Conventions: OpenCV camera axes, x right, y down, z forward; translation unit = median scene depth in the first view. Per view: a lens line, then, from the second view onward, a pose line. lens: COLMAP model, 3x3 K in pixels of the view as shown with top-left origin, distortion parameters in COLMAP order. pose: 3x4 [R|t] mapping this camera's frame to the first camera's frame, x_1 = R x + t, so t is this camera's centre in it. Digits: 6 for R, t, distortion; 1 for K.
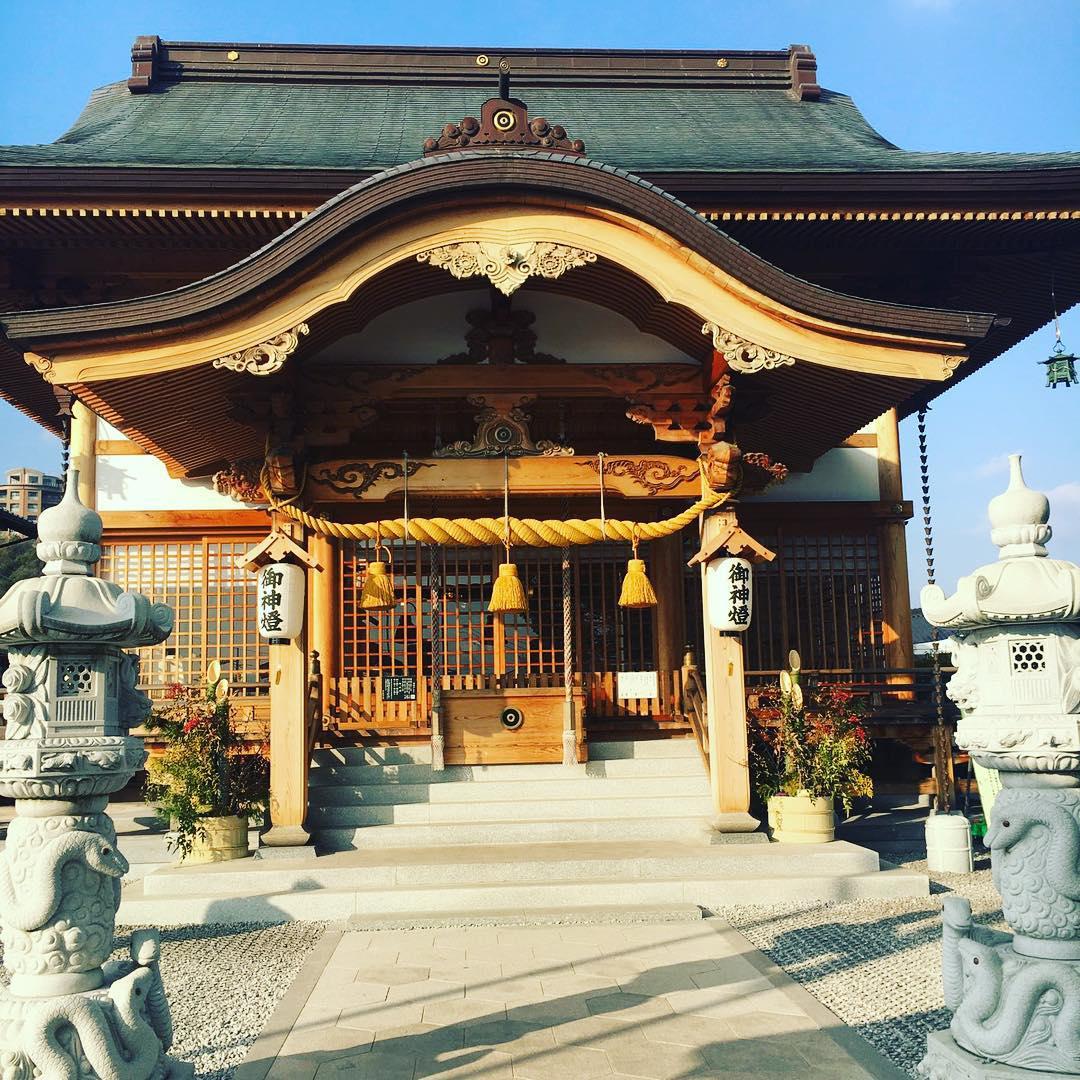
lens RADIAL K [[1168.6, 0, 540.0], [0, 1168.6, 540.0], [0, 0, 1]] dist [0.040673, -0.037908]
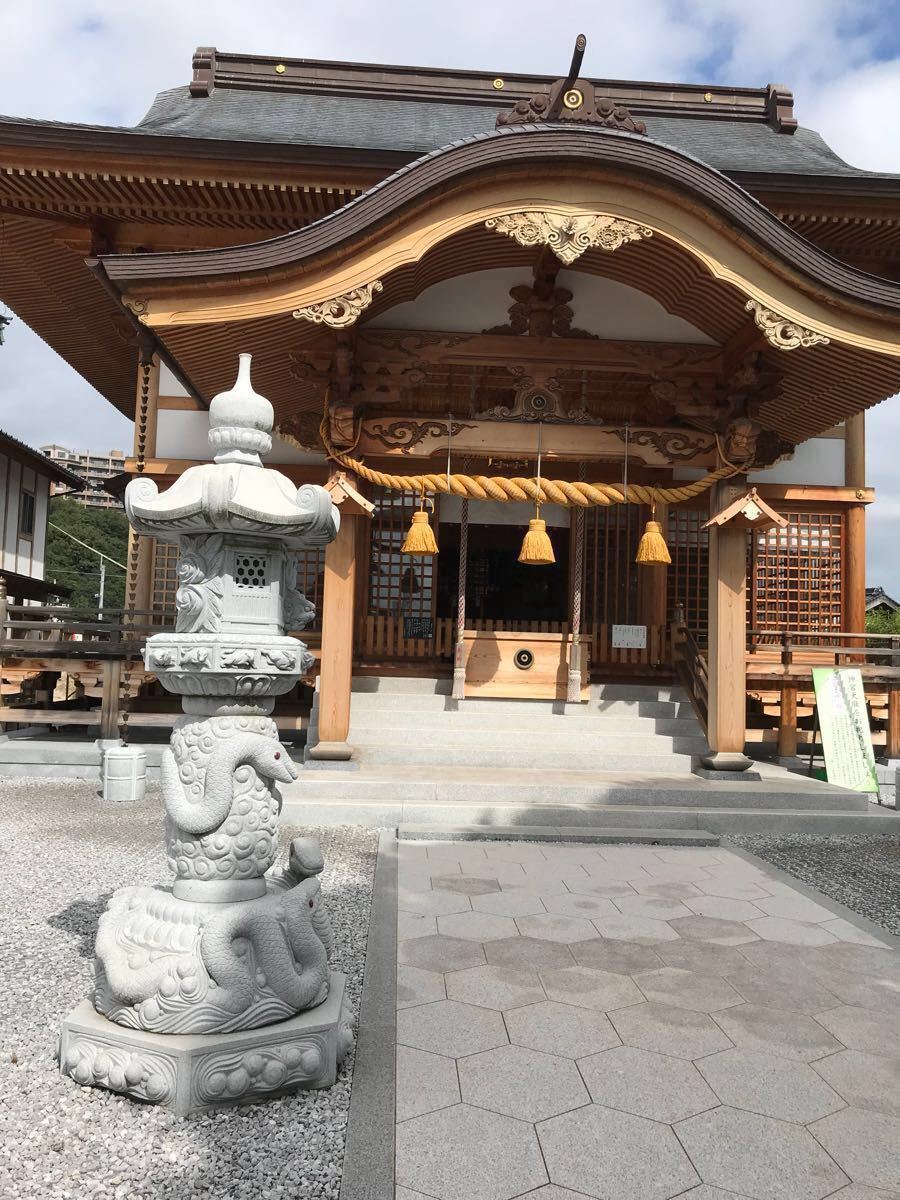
lens RADIAL K [[932.3, 0, 452.0], [0, 932.3, 592.4], [0, 0, 1]] dist [-0.006251, -0.004015]
pose [[0.998705, 0.050530, -0.005941, -0.100441], [-0.050001, 0.996359, 0.069060, 0.032143], [0.009409, -0.068673, 0.997595, 0.115774]]
